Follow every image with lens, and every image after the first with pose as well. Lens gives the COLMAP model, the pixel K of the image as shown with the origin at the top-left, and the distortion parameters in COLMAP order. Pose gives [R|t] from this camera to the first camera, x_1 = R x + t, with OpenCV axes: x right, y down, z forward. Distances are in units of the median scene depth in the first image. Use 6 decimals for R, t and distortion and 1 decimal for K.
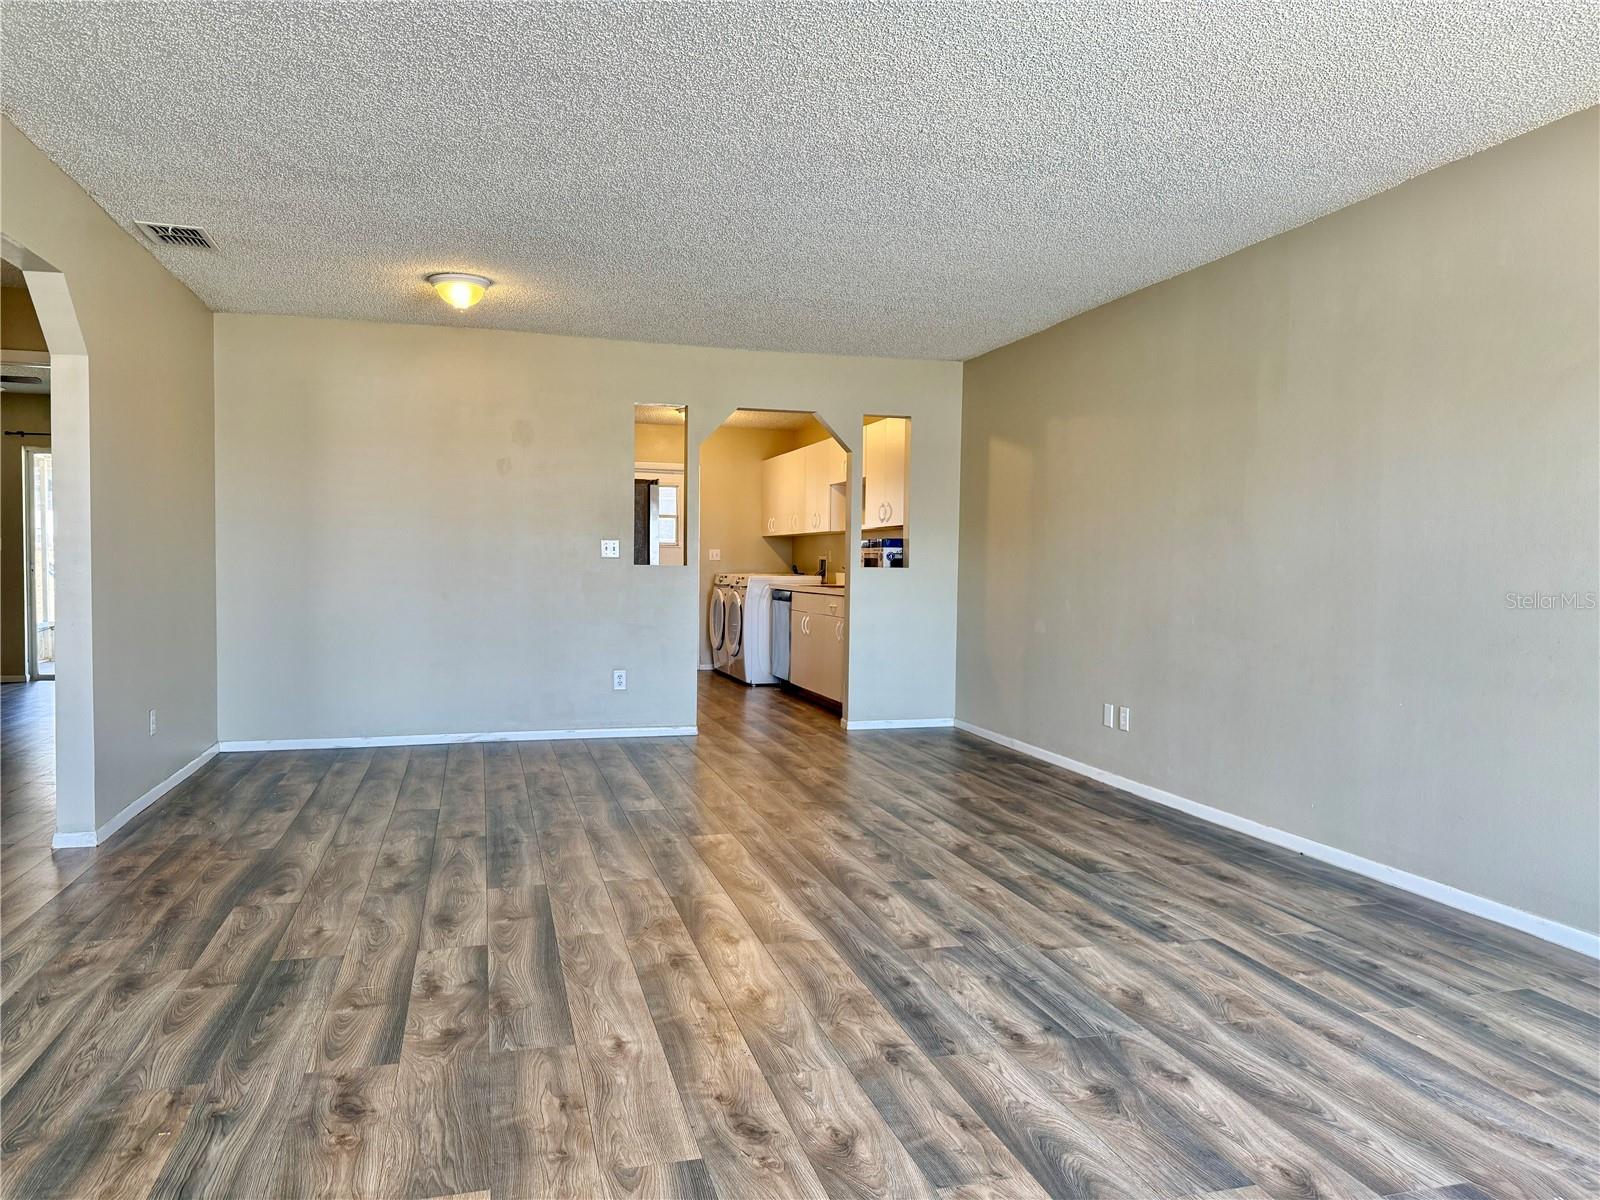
lens RADIAL K [[1104.0, 0, 800.1], [0, 1104.0, 589.0], [0, 0, 1]] dist [0.008604, -0.004583]
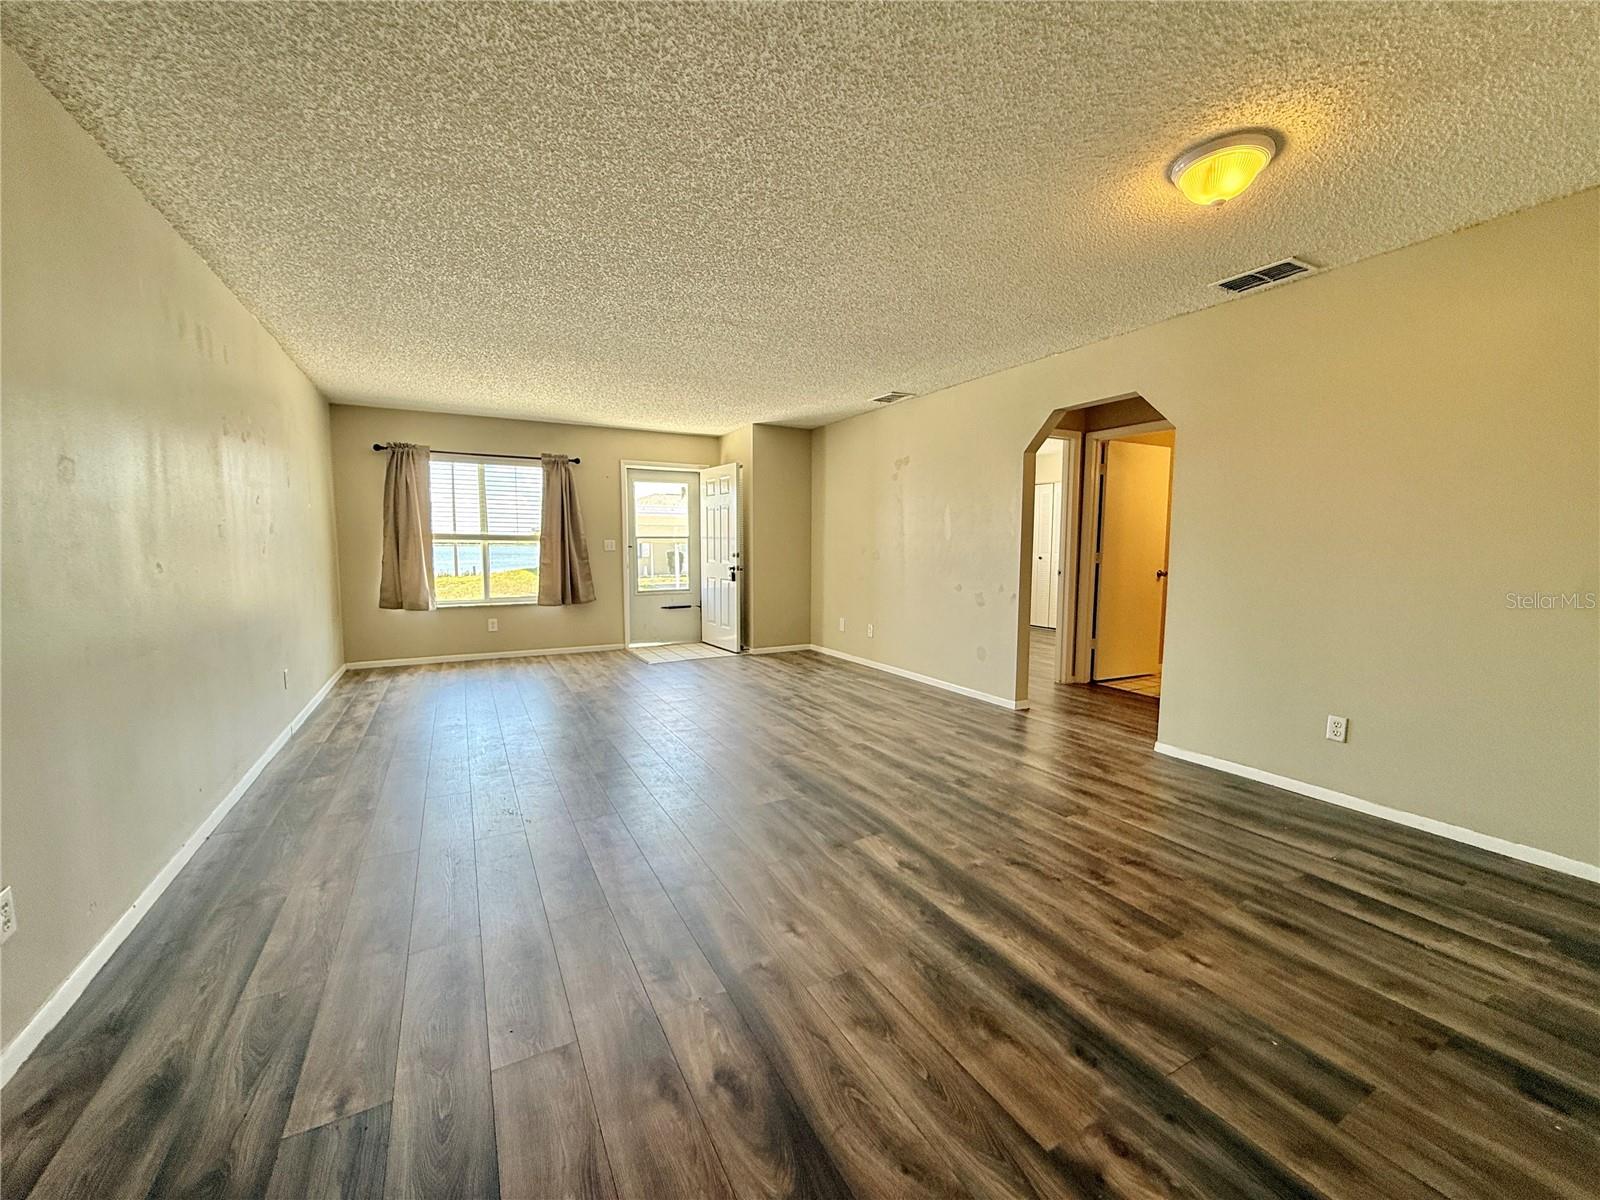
lens RADIAL K [[636.7, 0, 794.1], [0, 636.7, 602.9], [0, 0, 1]] dist [0.000541, -0.000094]
pose [[-0.978950, 0.005046, -0.204036, 0.032966], [-0.018421, 0.993430, 0.112951, -0.063497], [0.203265, 0.114332, -0.972426, 1.797069]]
